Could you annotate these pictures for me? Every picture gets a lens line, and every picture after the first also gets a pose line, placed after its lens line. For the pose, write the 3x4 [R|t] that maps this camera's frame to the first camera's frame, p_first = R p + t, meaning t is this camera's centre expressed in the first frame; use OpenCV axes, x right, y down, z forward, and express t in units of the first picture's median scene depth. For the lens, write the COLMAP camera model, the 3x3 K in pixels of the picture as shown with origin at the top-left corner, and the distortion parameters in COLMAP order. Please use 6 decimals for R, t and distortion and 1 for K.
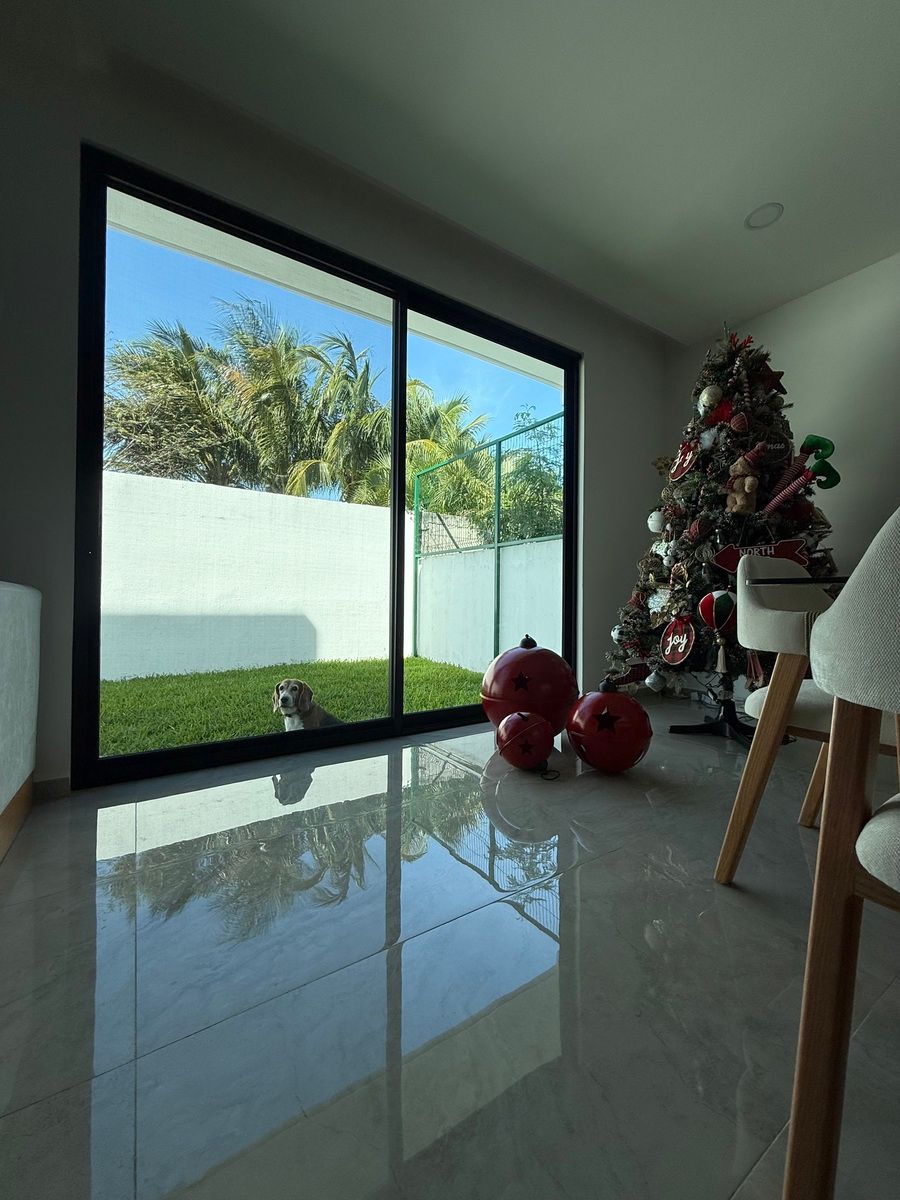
lens RADIAL K [[479.0, 0, 444.4], [0, 479.0, 597.0], [0, 0, 1]] dist [0.001213, -0.000244]
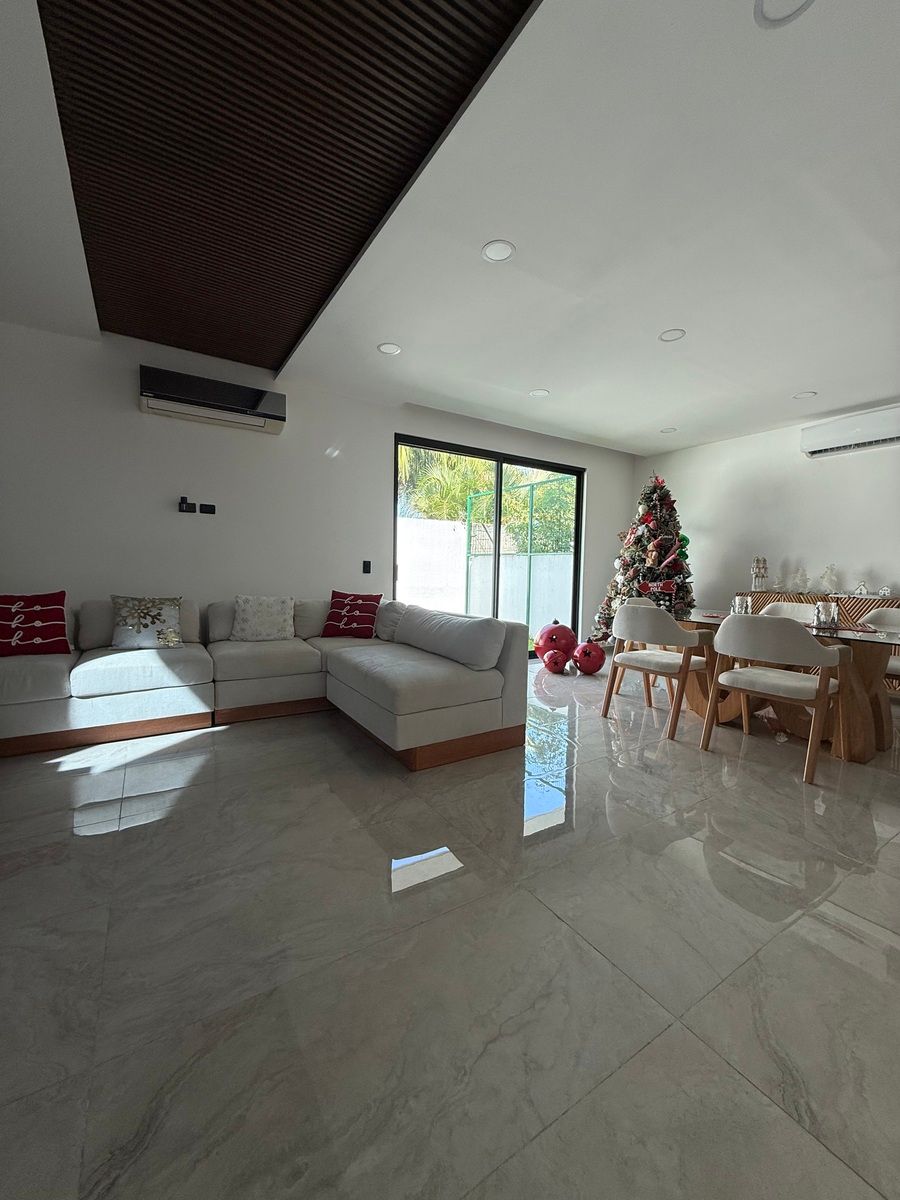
lens RADIAL K [[479.0, 0, 456.5], [0, 479.0, 603.2], [0, 0, 1]] dist [0.001213, -0.000244]
pose [[0.999925, 0.010506, 0.006272, -0.294372], [-0.010946, 0.997143, 0.074737, -0.150349], [-0.005468, -0.074800, 0.997184, -1.179150]]
